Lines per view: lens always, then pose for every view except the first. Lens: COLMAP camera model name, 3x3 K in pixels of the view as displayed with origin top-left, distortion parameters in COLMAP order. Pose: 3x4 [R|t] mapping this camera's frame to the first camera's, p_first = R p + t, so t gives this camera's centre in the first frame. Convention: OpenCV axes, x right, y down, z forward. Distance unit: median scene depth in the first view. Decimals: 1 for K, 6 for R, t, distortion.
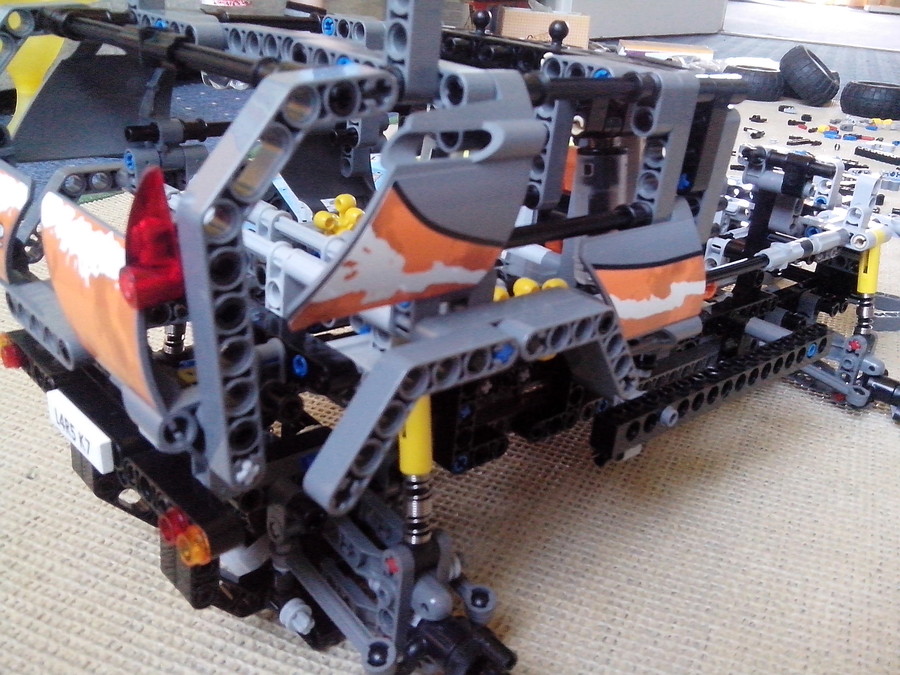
lens RADIAL K [[846.8, 0, 457.3], [0, 846.8, 334.3], [0, 0, 1]] dist [0.001456, -0.023553]
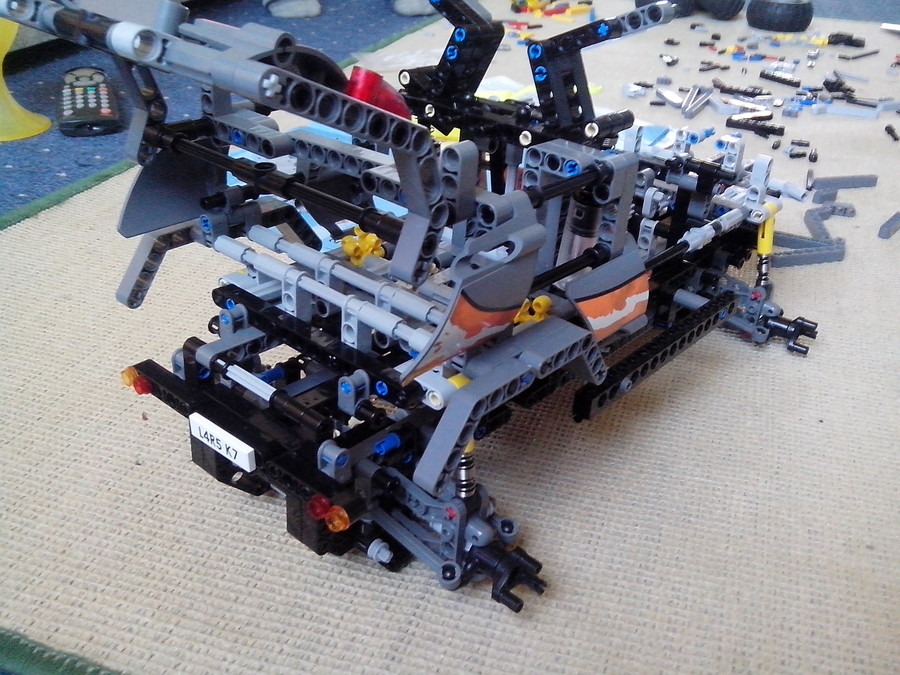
lens RADIAL K [[829.9, 0, 450.0], [0, 829.9, 337.5], [0, 0, 1]] dist [0.002942, 0.011650]
pose [[0.994032, -0.085182, 0.068156, -0.119651], [0.076304, 0.989385, 0.123675, -0.163897], [-0.077967, -0.117736, 0.989980, -0.310807]]
